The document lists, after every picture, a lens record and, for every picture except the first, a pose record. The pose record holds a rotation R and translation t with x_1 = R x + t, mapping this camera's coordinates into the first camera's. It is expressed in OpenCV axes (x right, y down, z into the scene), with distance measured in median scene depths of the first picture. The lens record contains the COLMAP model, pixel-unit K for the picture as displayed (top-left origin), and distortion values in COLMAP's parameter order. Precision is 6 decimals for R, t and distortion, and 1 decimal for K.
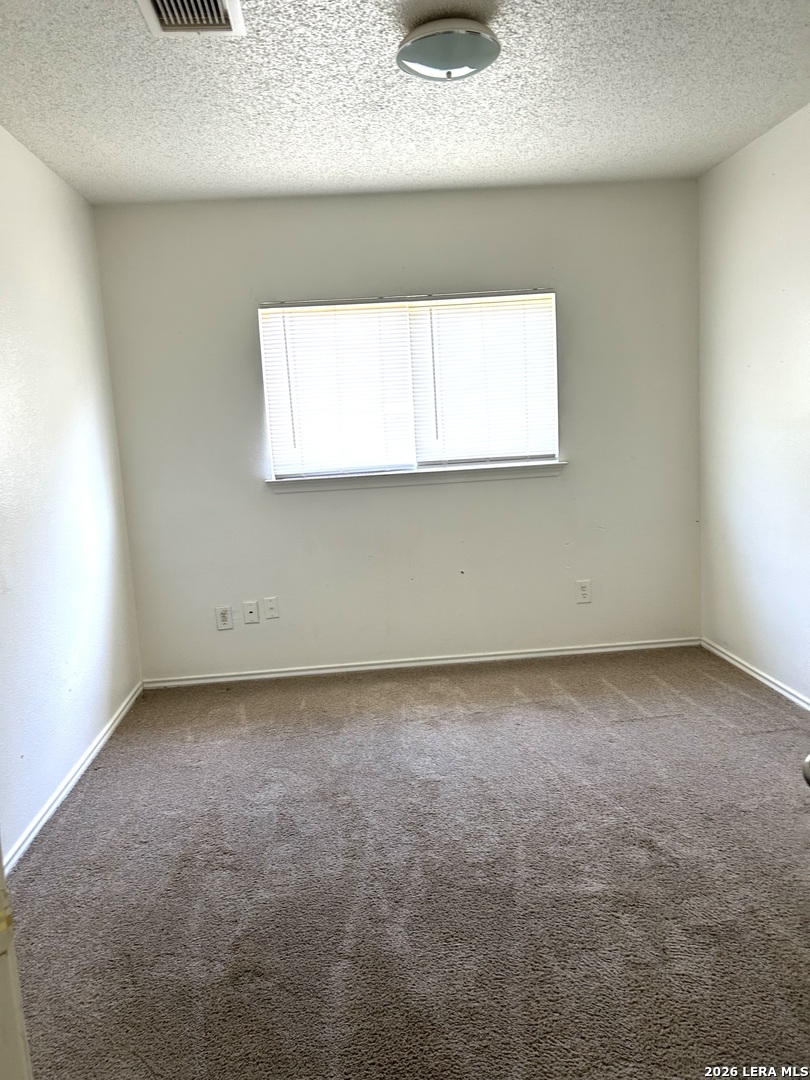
lens RADIAL K [[817.5, 0, 405.0], [0, 817.5, 540.0], [0, 0, 1]] dist [0.089436, -0.001133]
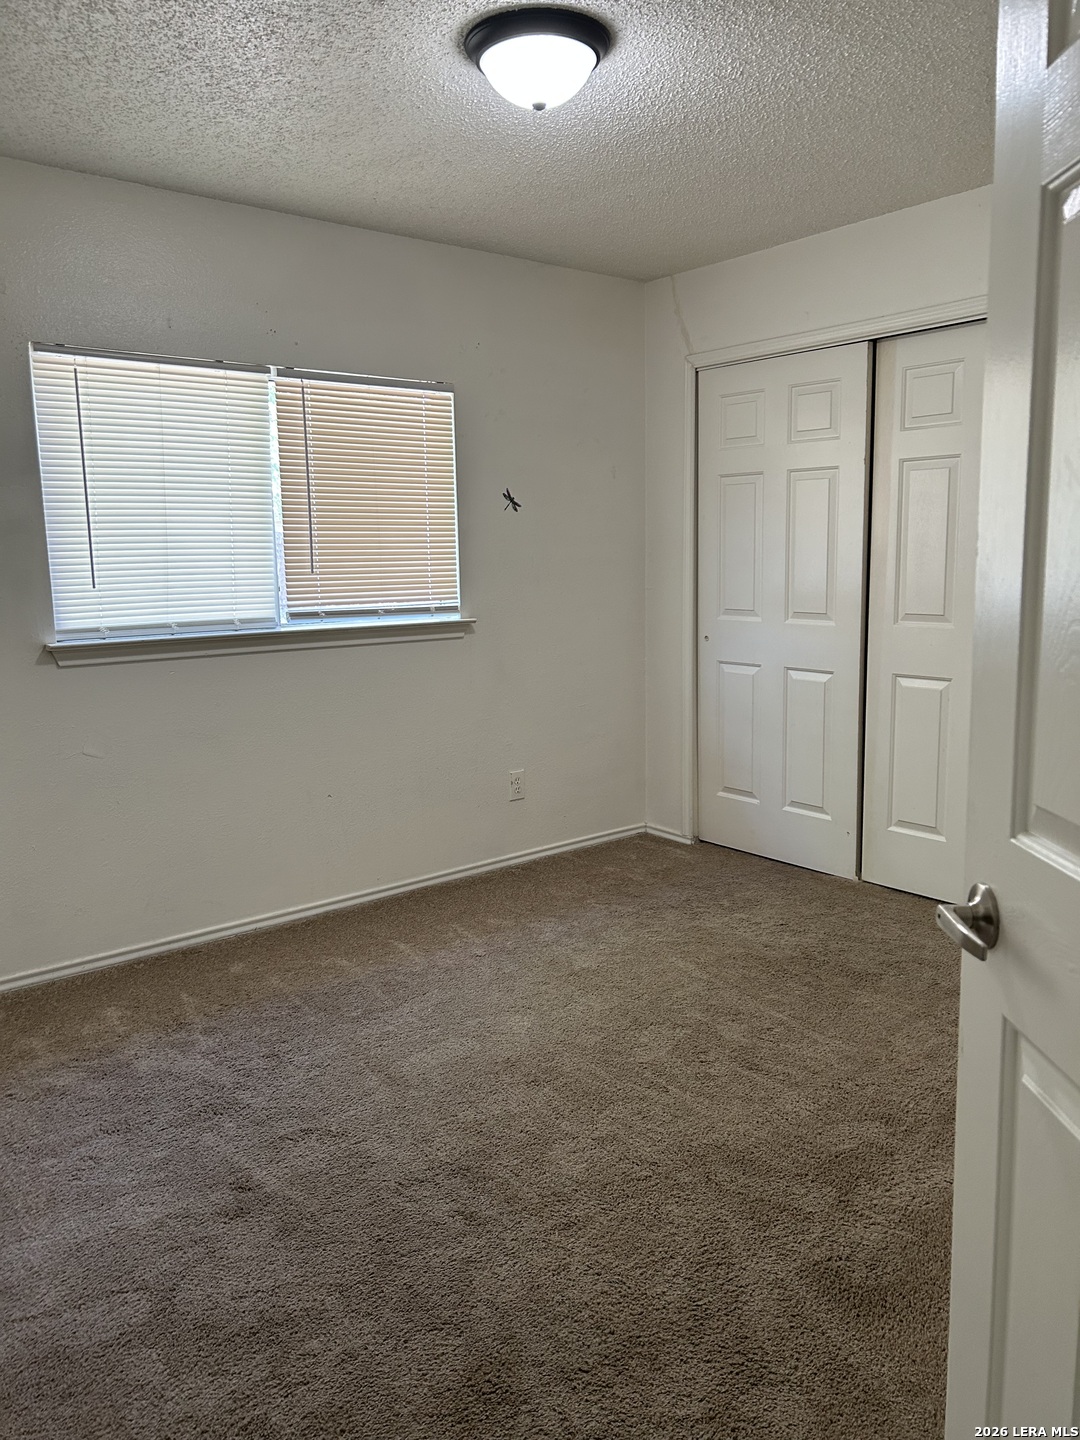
lens RADIAL K [[1090.0, 0, 540.0], [0, 1090.0, 720.0], [0, 0, 1]] dist [0.089436, -0.001133]
pose [[0.800418, -0.050446, 0.597315, -0.369495], [0.072042, 0.997326, -0.012310, 0.017811], [-0.595097, 0.052885, 0.801912, 0.161165]]
